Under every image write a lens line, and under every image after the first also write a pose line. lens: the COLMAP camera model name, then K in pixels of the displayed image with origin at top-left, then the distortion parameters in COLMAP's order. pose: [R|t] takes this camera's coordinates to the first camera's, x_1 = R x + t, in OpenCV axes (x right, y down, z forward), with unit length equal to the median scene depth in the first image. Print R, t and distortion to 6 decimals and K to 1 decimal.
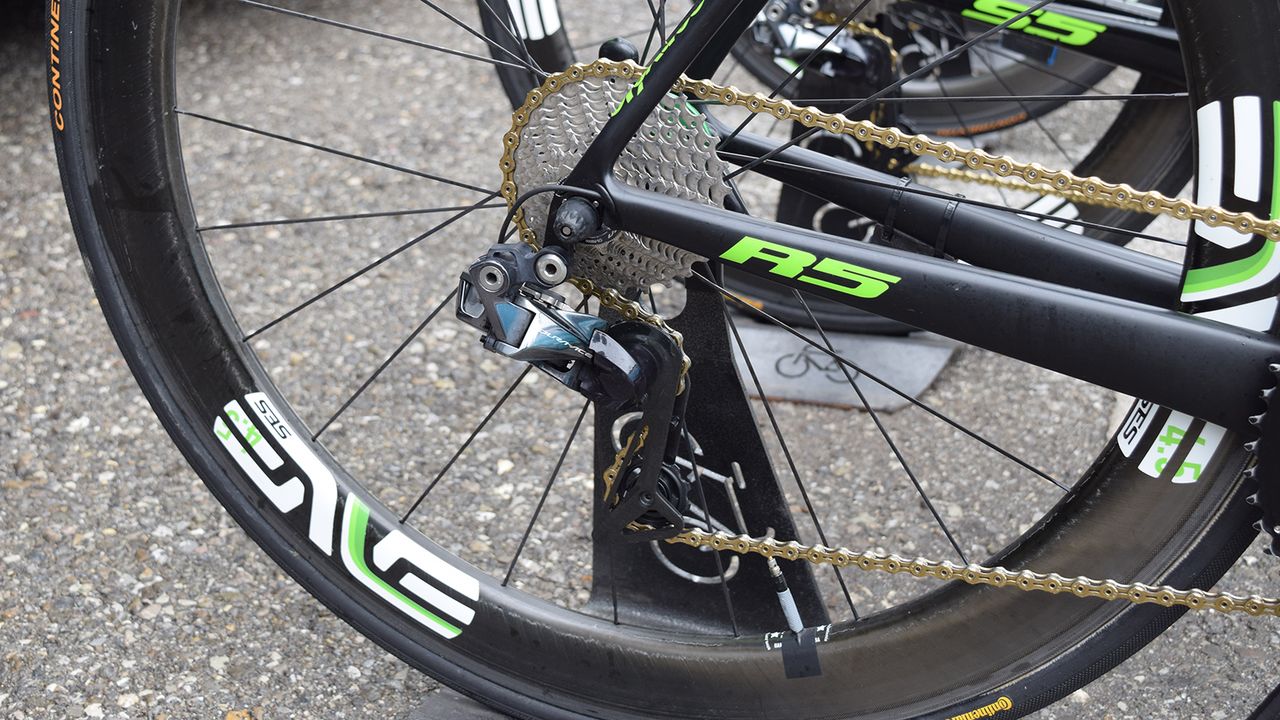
lens RADIAL K [[1715.9, 0, 619.1], [0, 1715.9, 303.7], [0, 0, 1]] dist [-0.045071, -0.014081]
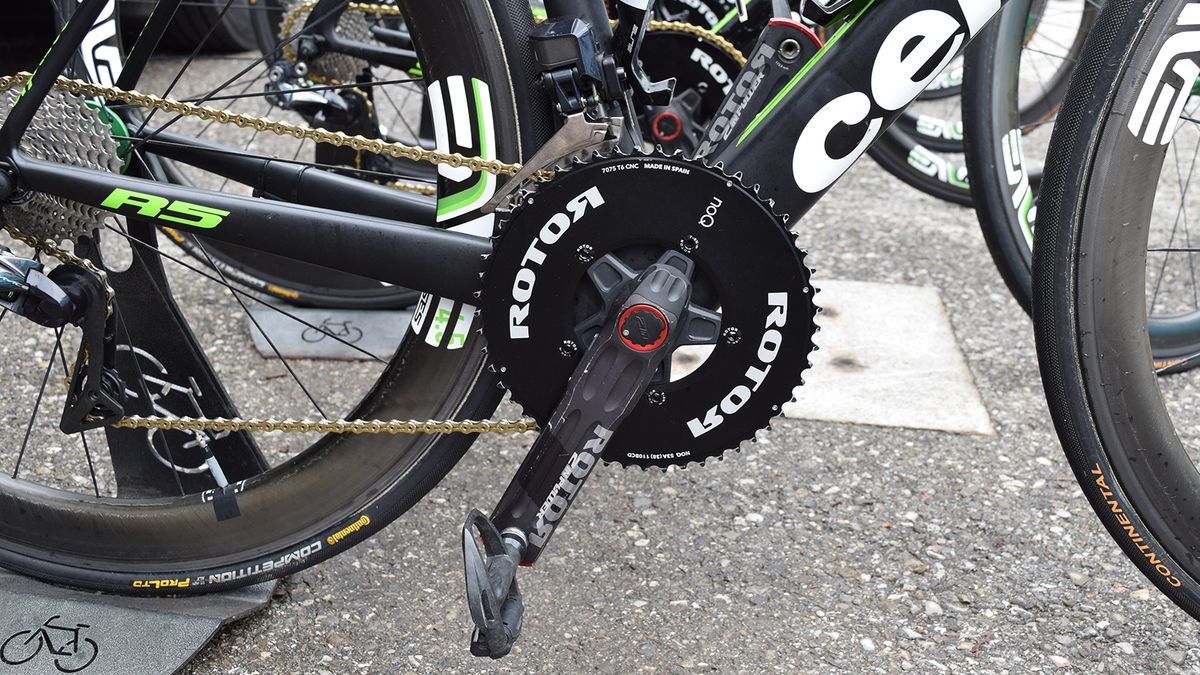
lens RADIAL K [[1272.2, 0, 676.0], [0, 1272.2, 318.9], [0, 0, 1]] dist [-0.074329, 0.002983]
pose [[0.965630, -0.060514, 0.252780, 0.186871], [0.065564, 0.997781, -0.011593, 0.081368], [-0.251517, 0.027768, 0.967454, -0.076547]]
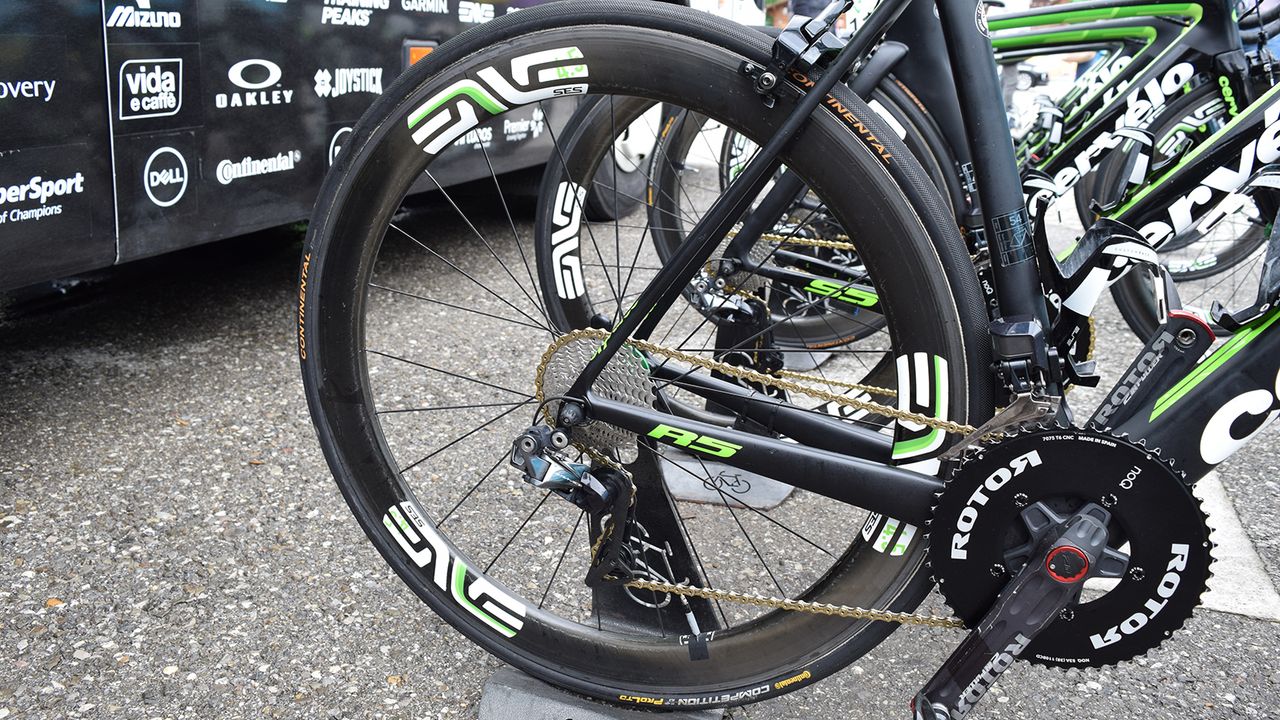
lens RADIAL K [[1023.9, 0, 640.0], [0, 1023.9, 360.0], [0, 0, 1]] dist [-0.107972, 0.039088]
pose [[0.999991, 0.004162, -0.000941, 0.038577], [-0.004220, 0.997336, -0.072821, -0.020638], [0.000635, 0.072824, 0.997345, -0.096724]]
